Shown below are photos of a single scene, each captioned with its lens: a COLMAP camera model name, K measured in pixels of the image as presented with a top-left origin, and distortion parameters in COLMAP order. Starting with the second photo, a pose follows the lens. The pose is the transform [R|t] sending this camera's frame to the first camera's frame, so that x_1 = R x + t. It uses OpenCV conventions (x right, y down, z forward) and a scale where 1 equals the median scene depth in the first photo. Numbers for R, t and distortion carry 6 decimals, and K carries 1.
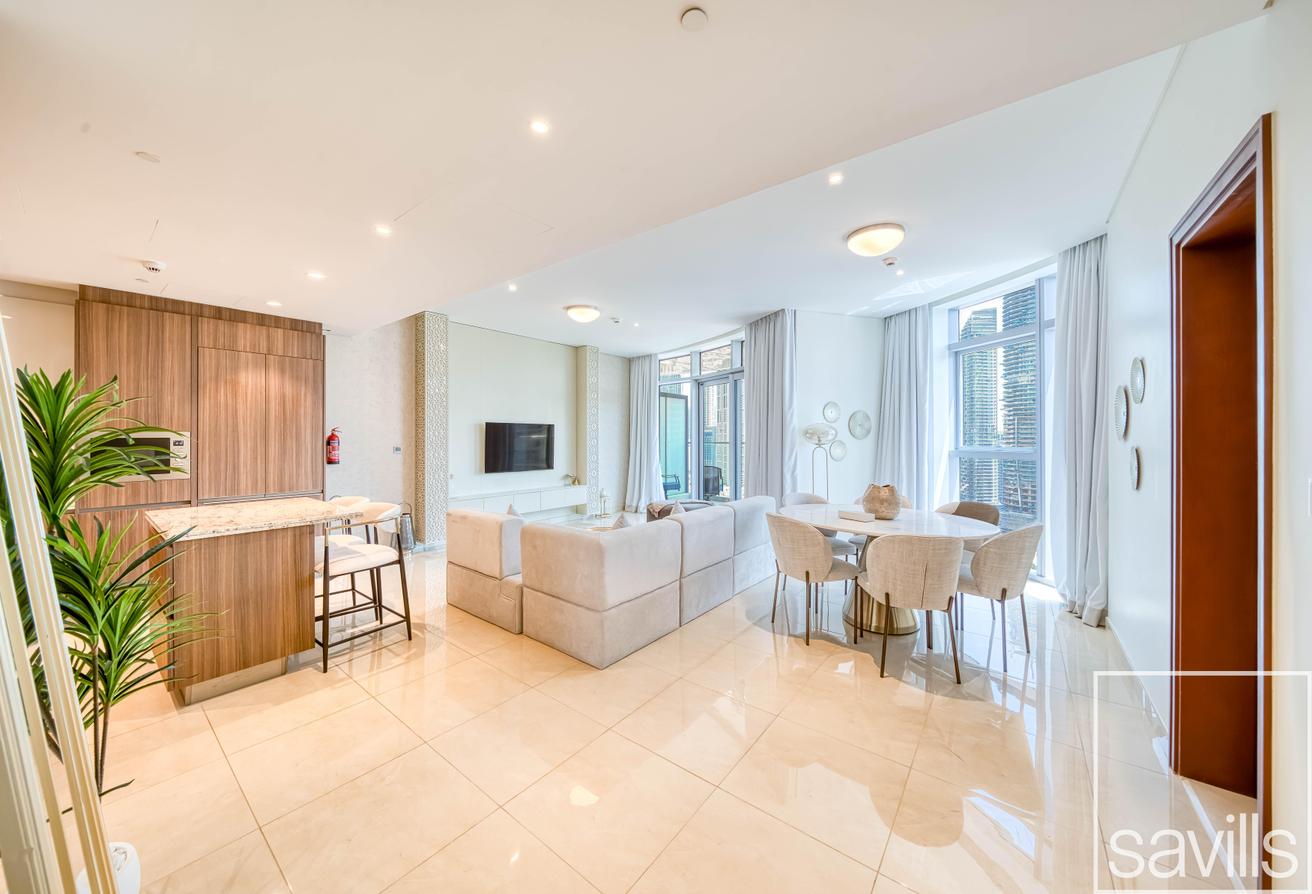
lens RADIAL K [[453.7, 0, 649.4], [0, 453.7, 434.7], [0, 0, 1]] dist [-0.006227, -0.000561]
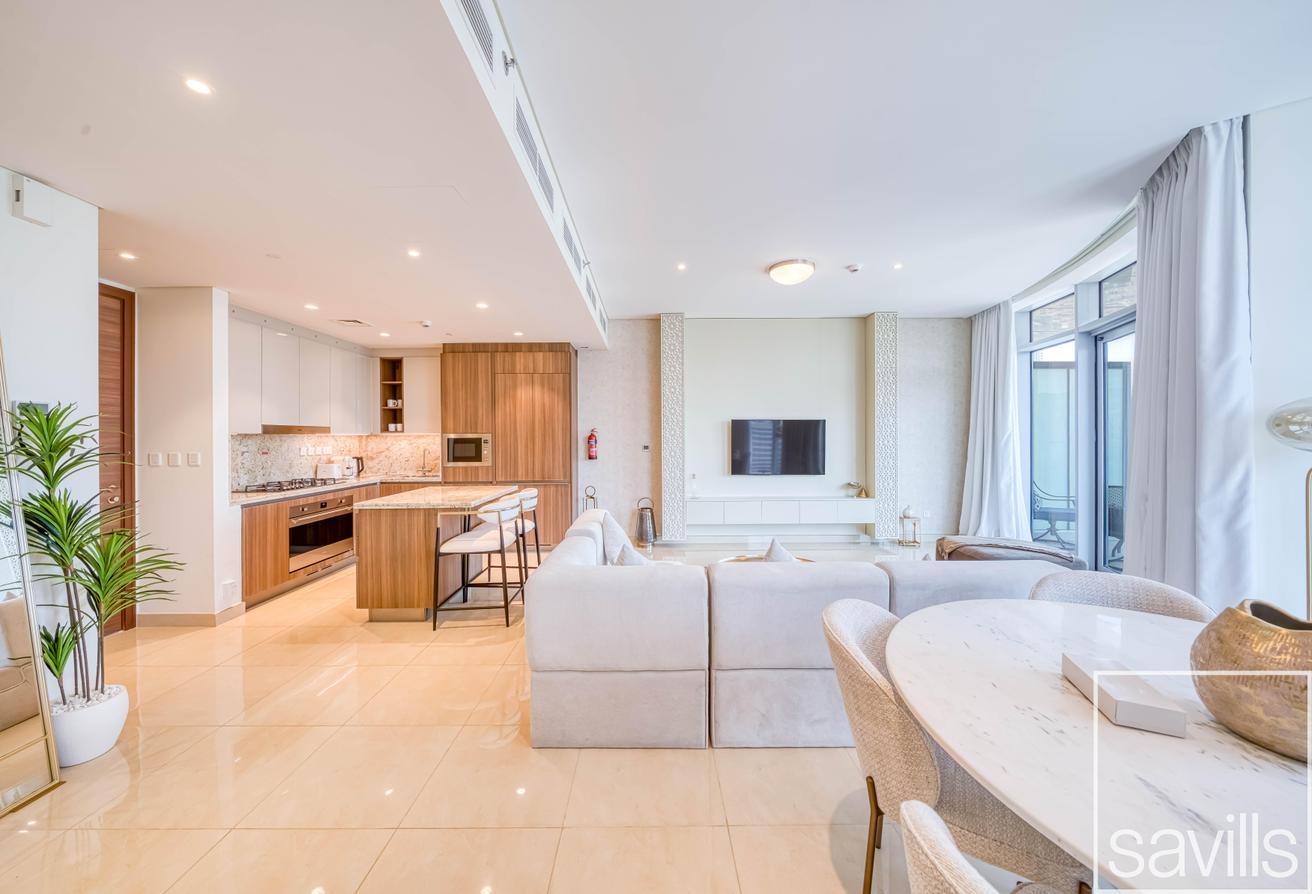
lens RADIAL K [[453.7, 0, 655.0], [0, 453.7, 437.8], [0, 0, 1]] dist [-0.006227, -0.000561]
pose [[0.632186, -0.001439, -0.774816, 0.383500], [0.009692, 0.999935, 0.006051, 0.003119], [0.774756, -0.011335, 0.632158, 0.440103]]
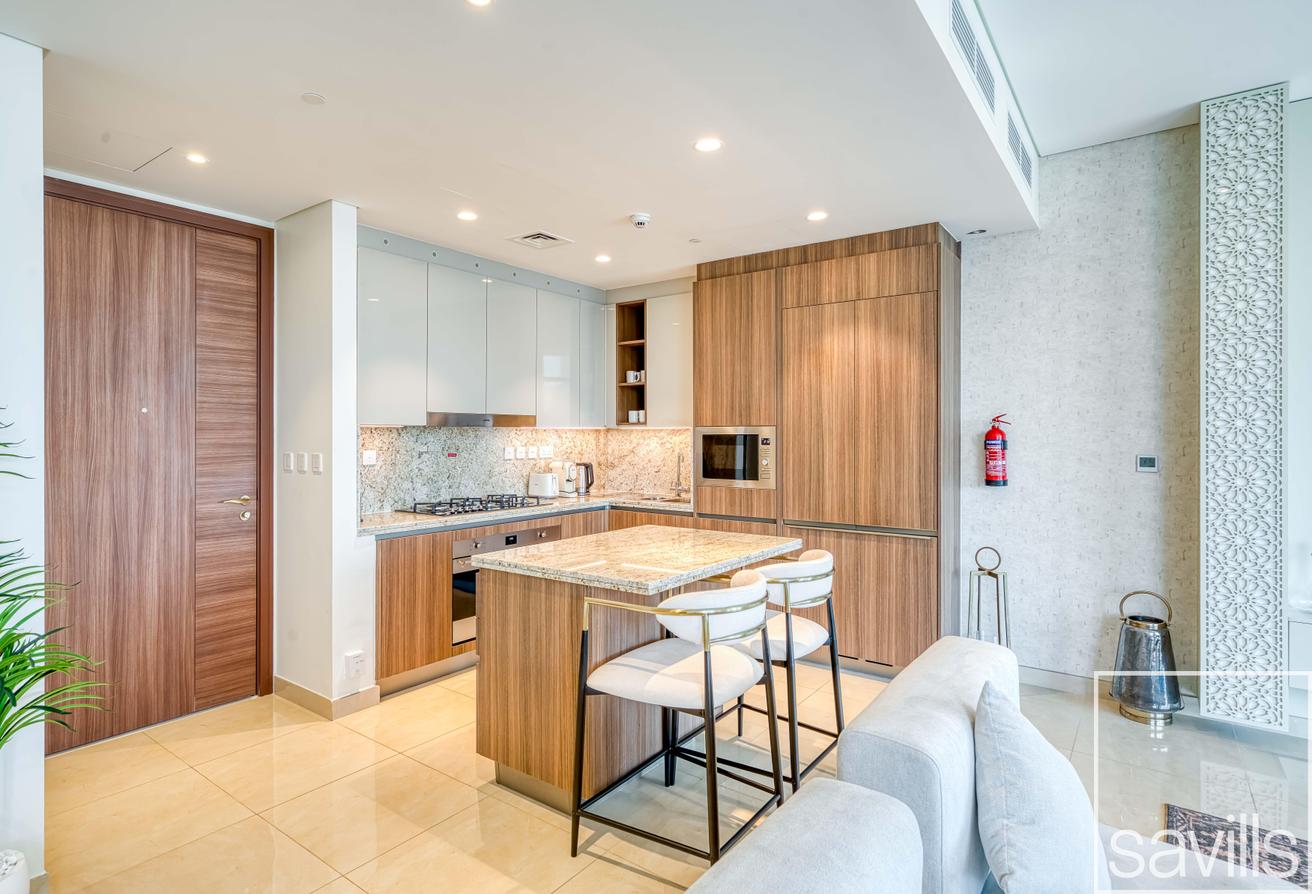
lens RADIAL K [[683.8, 0, 651.8], [0, 683.8, 434.0], [0, 0, 1]] dist [0.005314, -0.000257]
pose [[0.041294, 0.000751, -0.999147, 0.080891], [0.003644, 0.999993, 0.000902, 0.003853], [0.999140, -0.003678, 0.041291, 0.673561]]
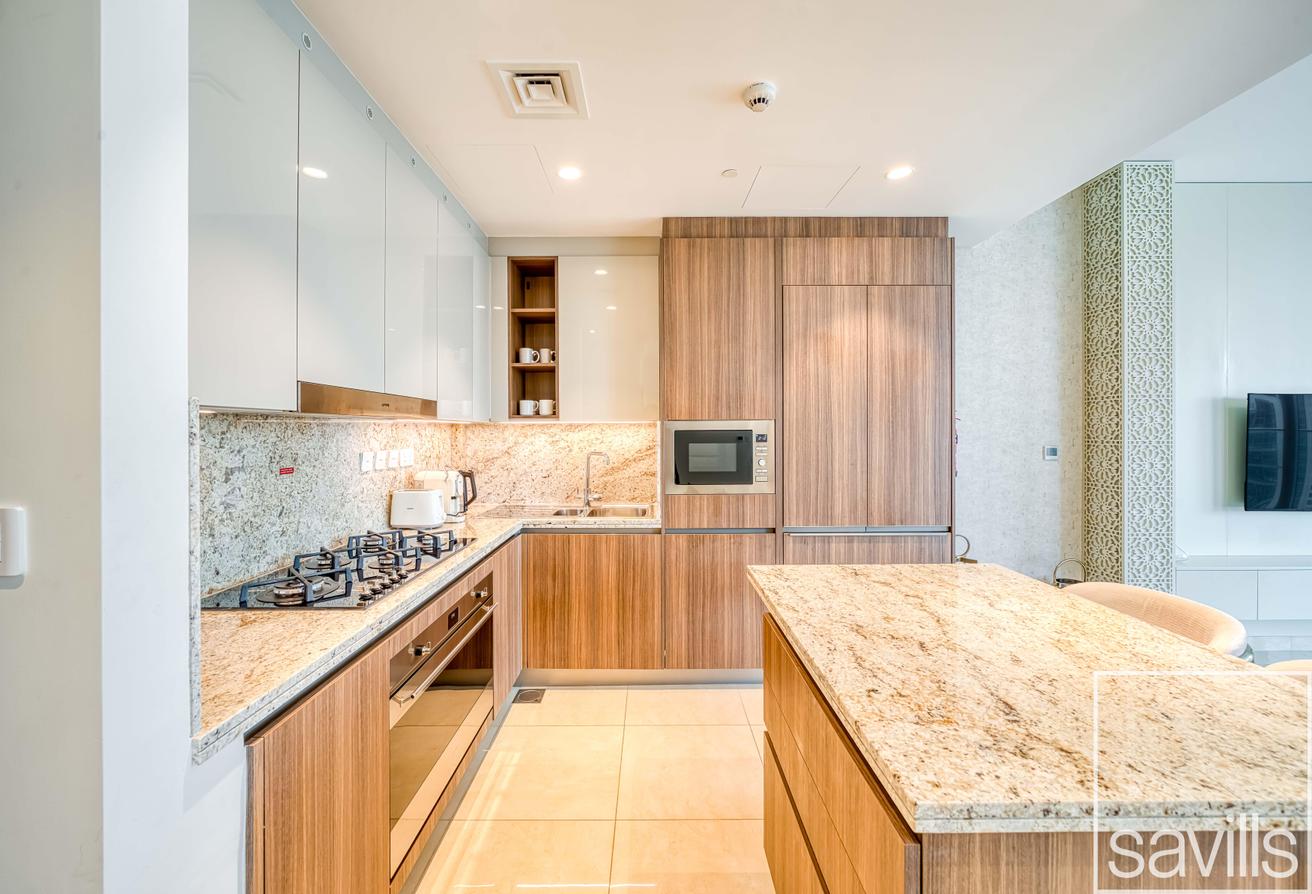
lens RADIAL K [[519.2, 0, 660.8], [0, 519.2, 433.1], [0, 0, 1]] dist [-0.000889, 0.001794]
pose [[0.627539, 0.001977, -0.778583, -0.492644], [0.005622, 0.999959, 0.007071, 0.004720], [0.778565, -0.008815, 0.627502, 0.371757]]
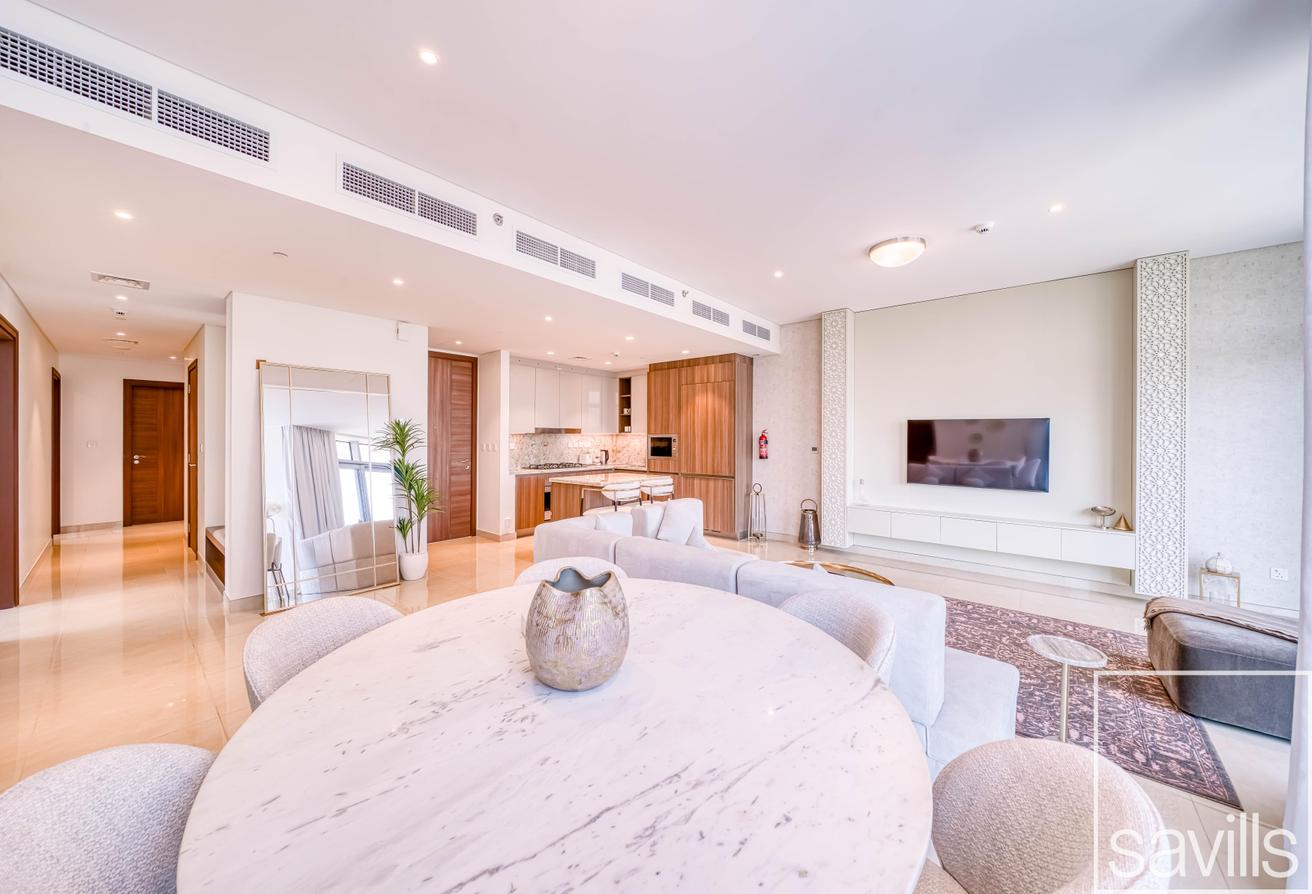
lens RADIAL K [[453.7, 0, 655.7], [0, 453.7, 437.2], [0, 0, 1]] dist [-0.006227, -0.000561]
pose [[-0.018718, 0.000915, -0.999824, 0.678155], [-0.001017, 0.999999, 0.000934, 0.003990], [0.999824, 0.001034, -0.018718, 0.848080]]
